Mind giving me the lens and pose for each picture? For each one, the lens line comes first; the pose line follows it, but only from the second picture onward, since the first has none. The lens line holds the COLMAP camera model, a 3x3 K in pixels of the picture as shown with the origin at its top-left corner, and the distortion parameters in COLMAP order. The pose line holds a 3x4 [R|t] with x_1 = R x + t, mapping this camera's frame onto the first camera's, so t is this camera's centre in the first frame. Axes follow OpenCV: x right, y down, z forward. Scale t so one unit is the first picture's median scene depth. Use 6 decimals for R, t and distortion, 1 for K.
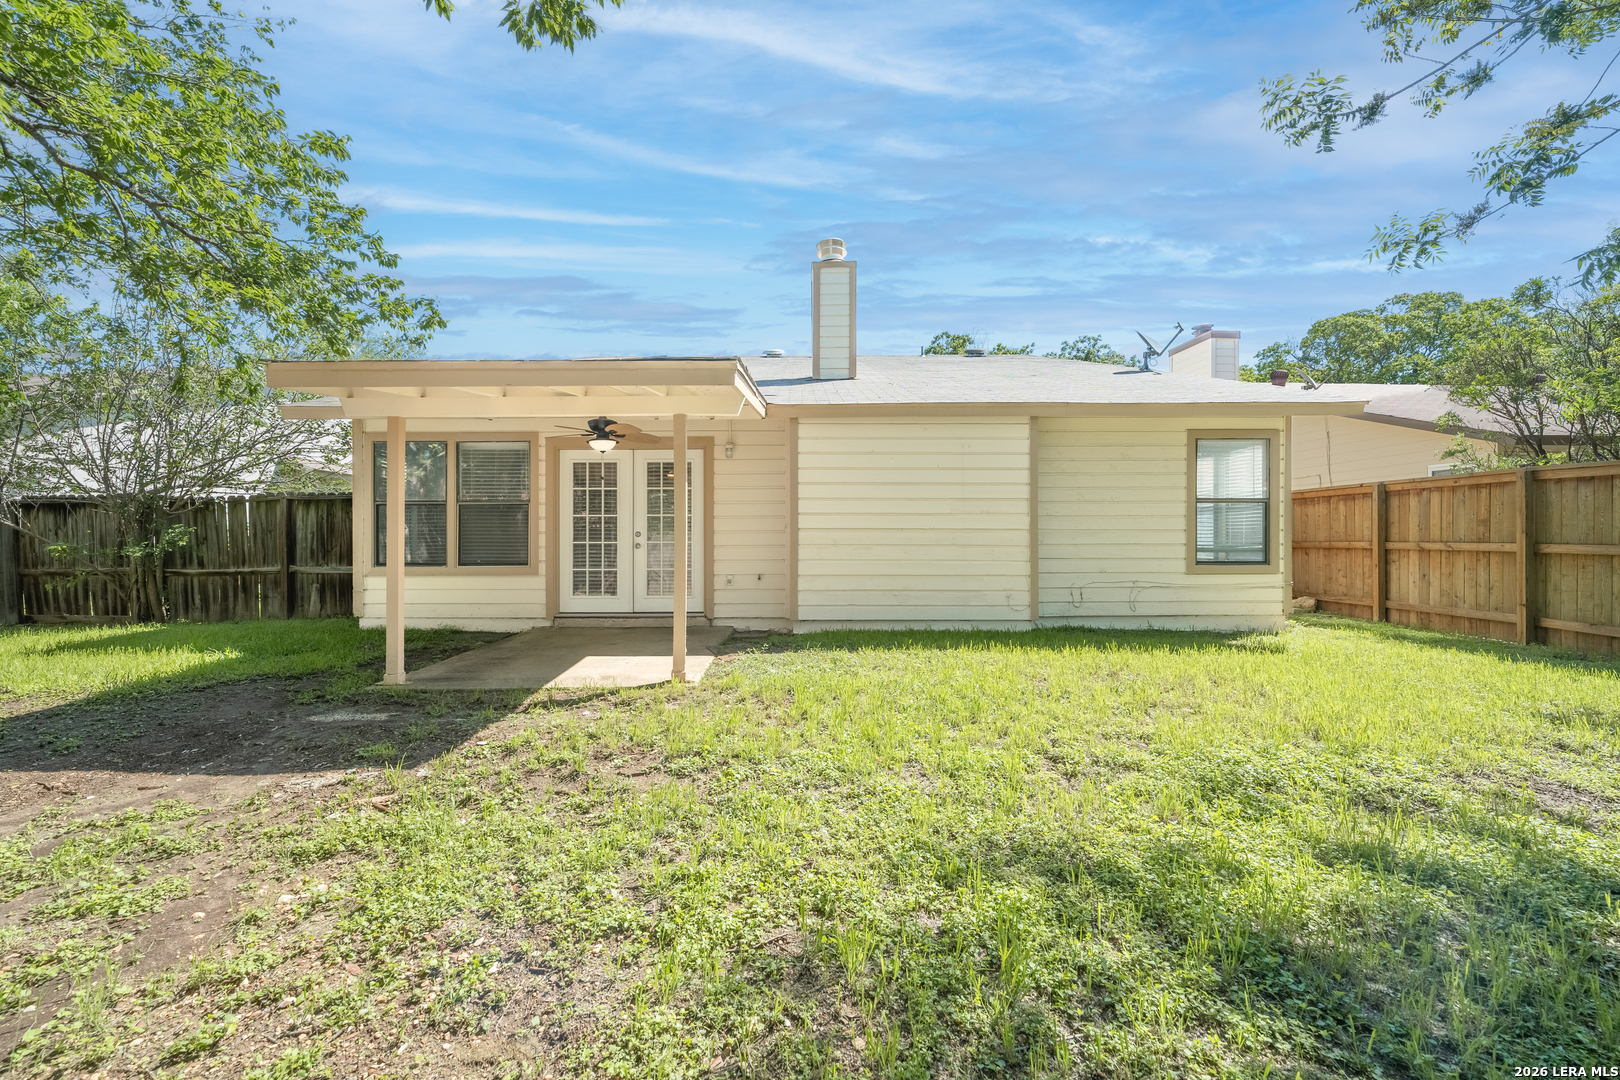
lens RADIAL K [[653.3, 0, 812.1], [0, 653.3, 538.3], [0, 0, 1]] dist [-0.004962, -0.001478]
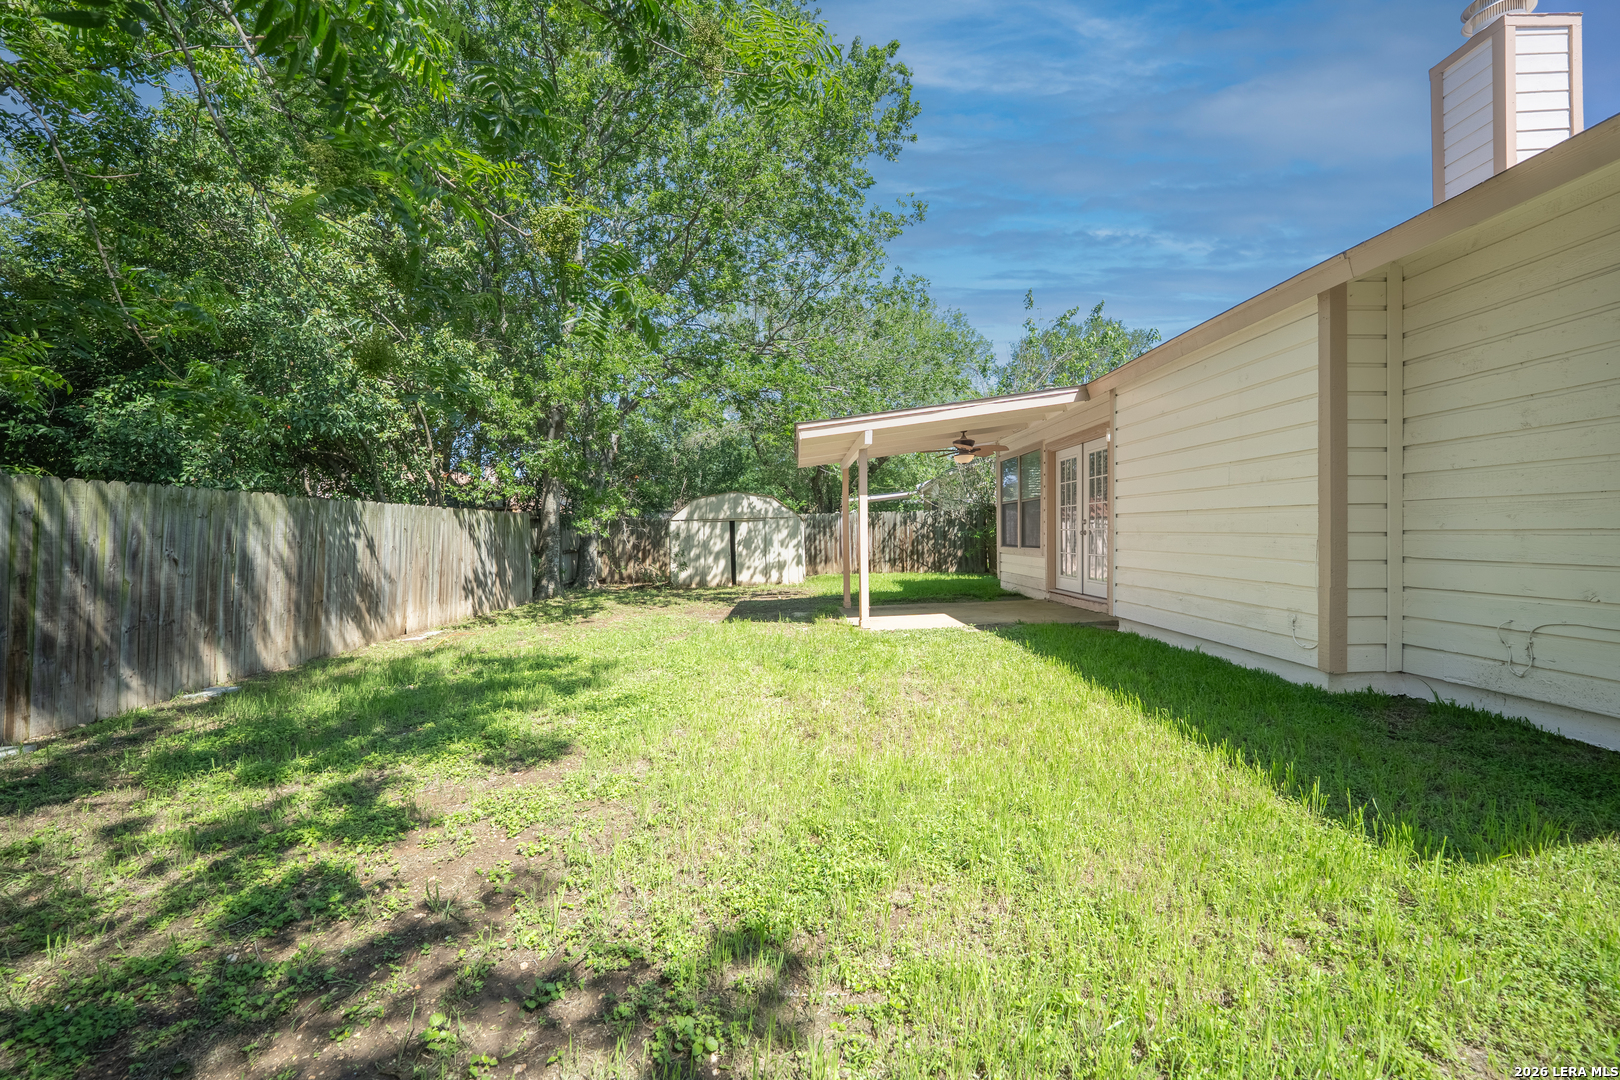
lens RADIAL K [[653.3, 0, 822.7], [0, 653.3, 531.0], [0, 0, 1]] dist [-0.004962, -0.001478]
pose [[0.040477, -0.001879, -0.999179, 0.816463], [0.018883, 0.999821, -0.001115, 0.002194], [0.999002, -0.018822, 0.040506, 0.526784]]
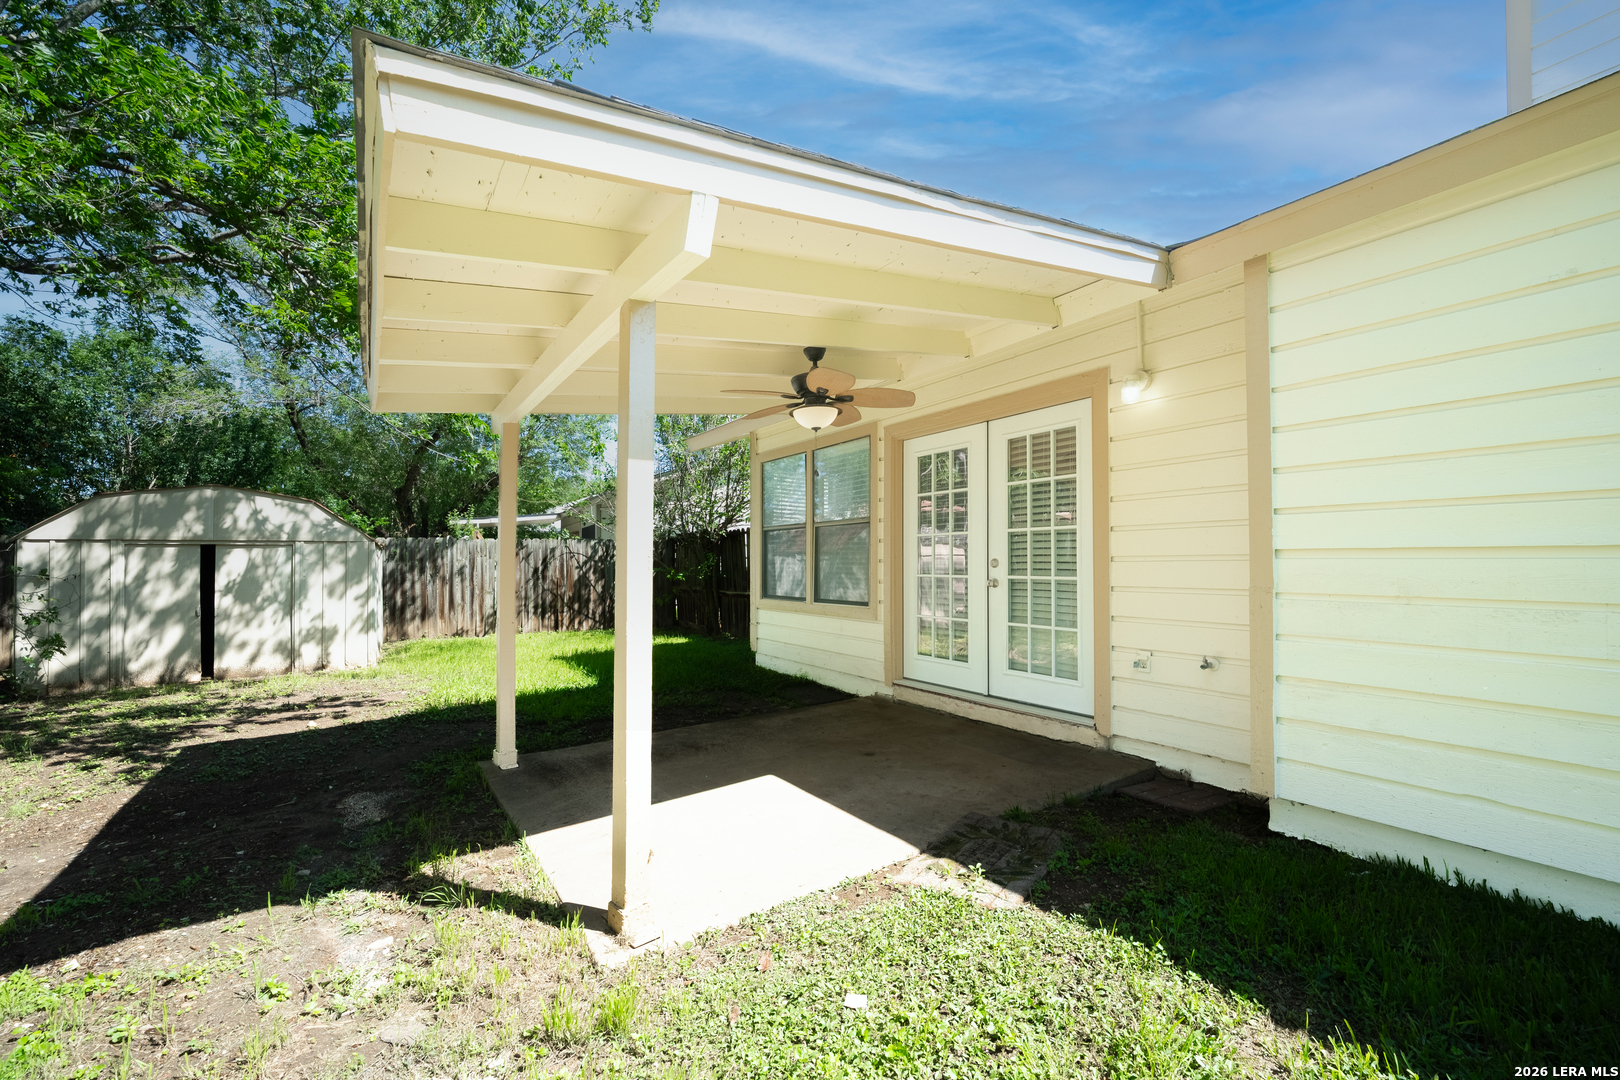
lens RADIAL K [[653.3, 0, 803.3], [0, 653.3, 542.3], [0, 0, 1]] dist [-0.004962, -0.001478]
pose [[0.551227, -0.024020, -0.834010, 0.133309], [0.005023, 0.999663, -0.025471, -0.011094], [0.834340, 0.009851, 0.551161, 0.537902]]
